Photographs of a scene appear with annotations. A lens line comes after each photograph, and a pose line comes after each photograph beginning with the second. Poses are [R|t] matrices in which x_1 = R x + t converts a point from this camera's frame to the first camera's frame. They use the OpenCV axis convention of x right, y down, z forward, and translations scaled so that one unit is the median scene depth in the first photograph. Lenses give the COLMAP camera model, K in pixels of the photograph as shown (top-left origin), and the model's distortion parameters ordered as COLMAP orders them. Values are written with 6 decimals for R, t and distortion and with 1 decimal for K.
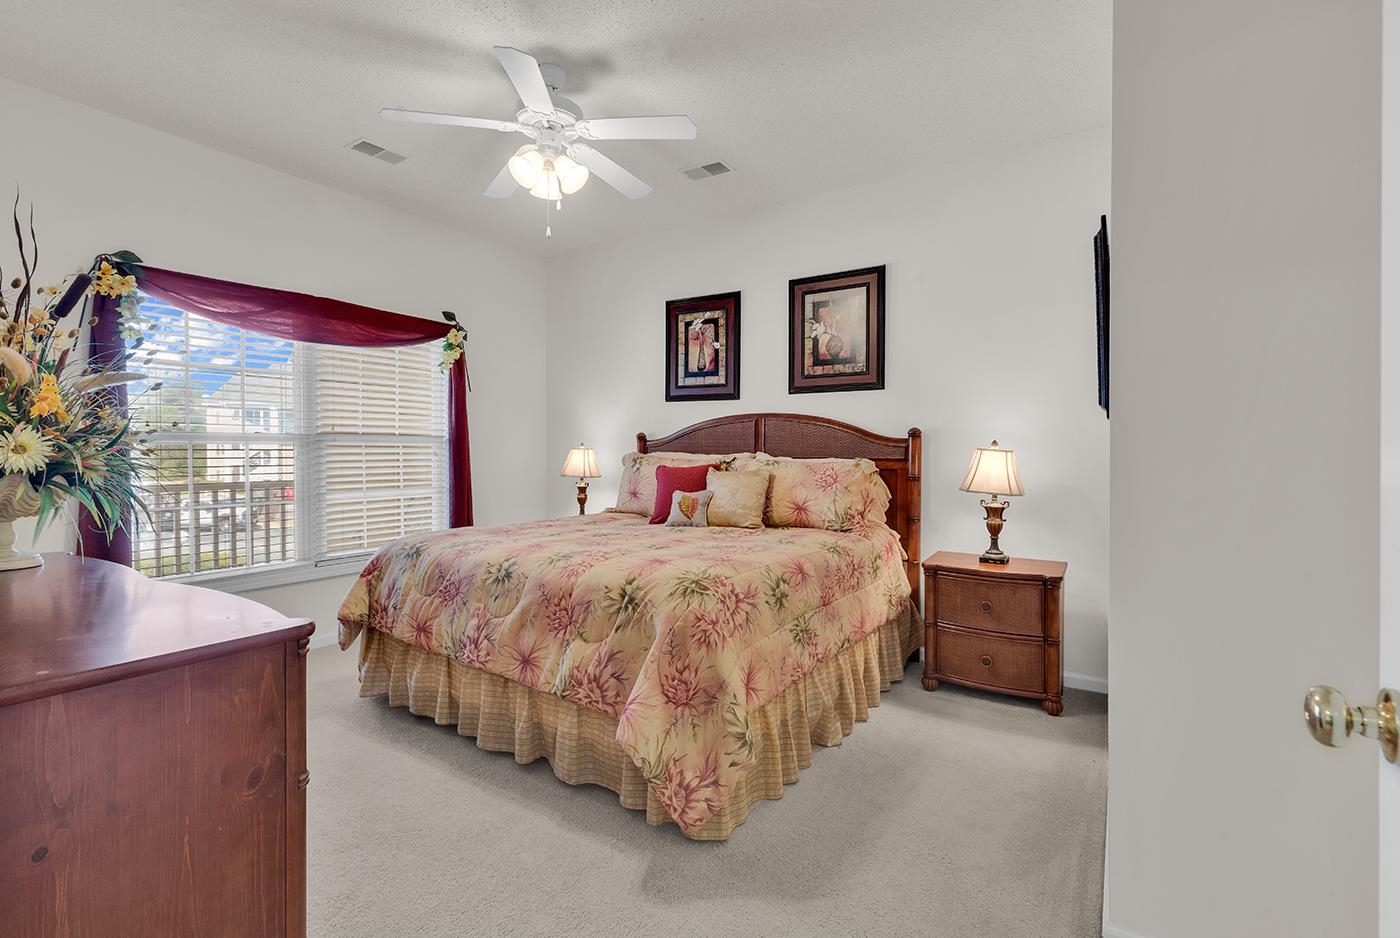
lens RADIAL K [[632.8, 0, 680.5], [0, 632.8, 459.9], [0, 0, 1]] dist [0.006385, -0.000806]
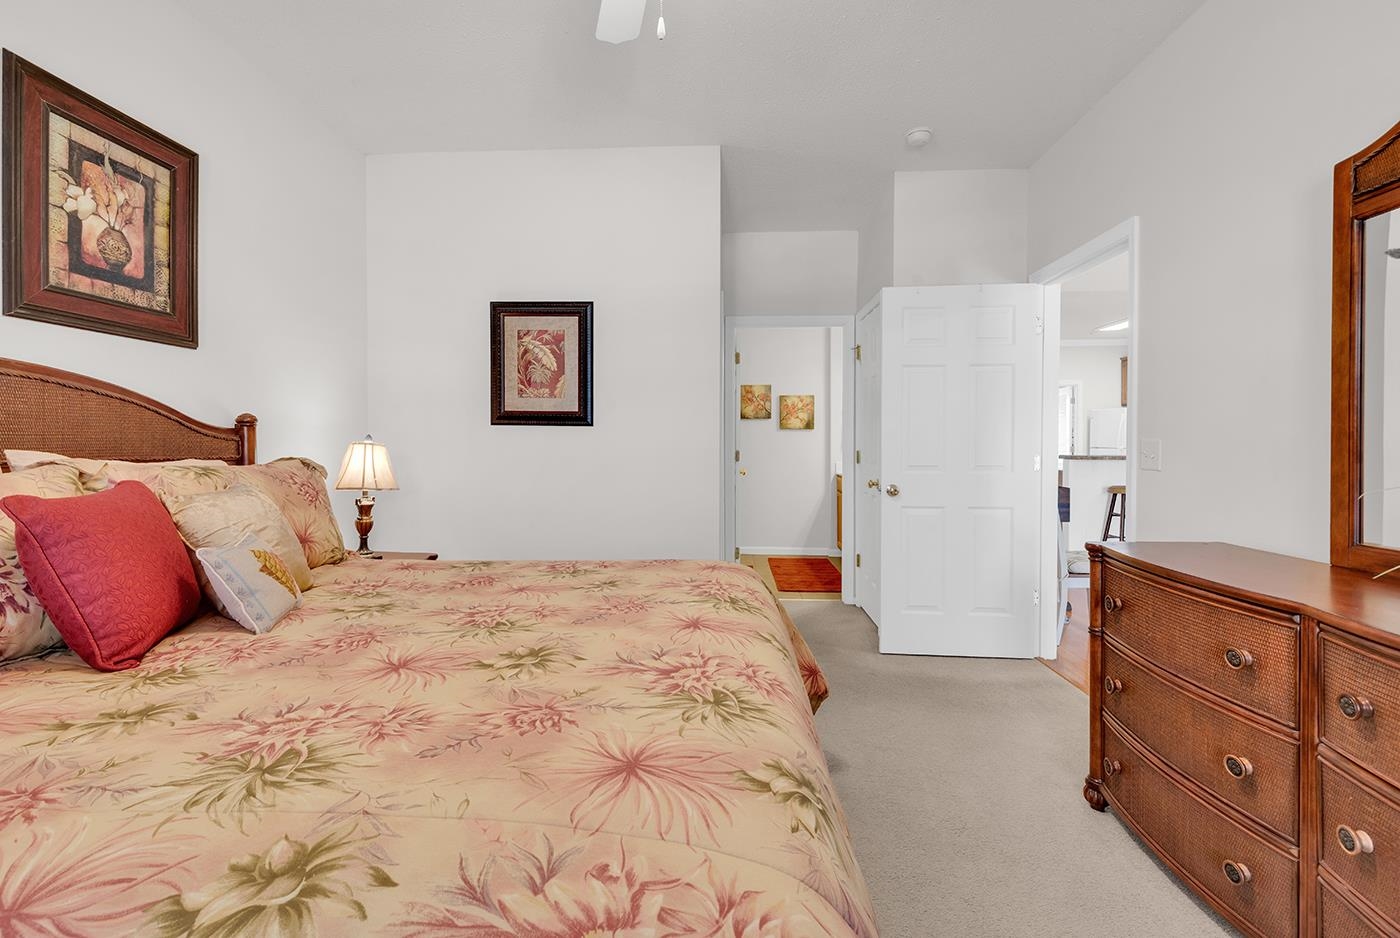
lens RADIAL K [[668.2, 0, 697.3], [0, 668.2, 458.1], [0, 0, 1]] dist [0.003736, 0.000751]
pose [[-0.524366, -0.019136, 0.851278, -0.484885], [0.008861, 0.999571, 0.027928, -0.015217], [-0.851447, 0.022188, -0.523971, 0.867696]]
